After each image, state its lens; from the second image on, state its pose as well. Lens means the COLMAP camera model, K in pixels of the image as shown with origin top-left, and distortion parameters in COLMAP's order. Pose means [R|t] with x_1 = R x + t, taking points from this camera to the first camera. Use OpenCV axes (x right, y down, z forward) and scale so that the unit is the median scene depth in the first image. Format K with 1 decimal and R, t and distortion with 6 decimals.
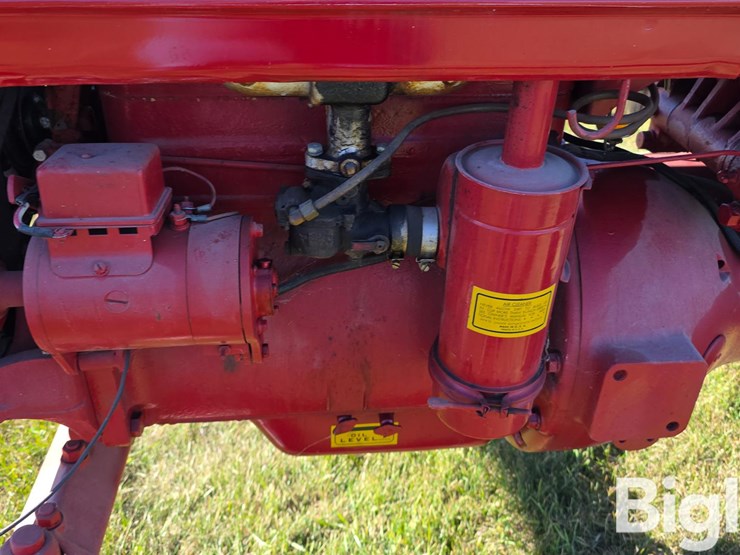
lens RADIAL K [[660.0, 0, 372.6], [0, 660.0, 262.7], [0, 0, 1]] dist [0.083306, -0.120043]
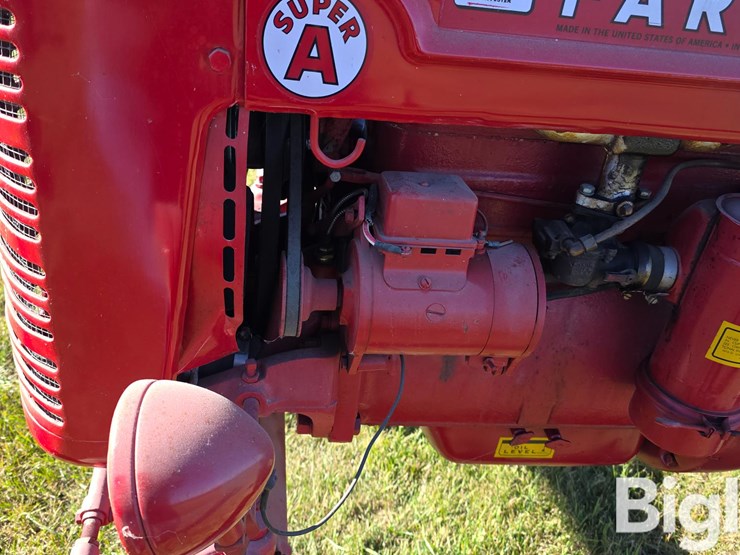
lens RADIAL K [[660.0, 0, 362.7], [0, 660.0, 272.1], [0, 0, 1]] dist [0.083306, -0.120043]
pose [[0.996134, 0.071583, 0.050928, -0.409796], [-0.070917, 0.997373, -0.014779, 0.010037], [-0.051852, 0.011111, 0.998593, -0.087562]]
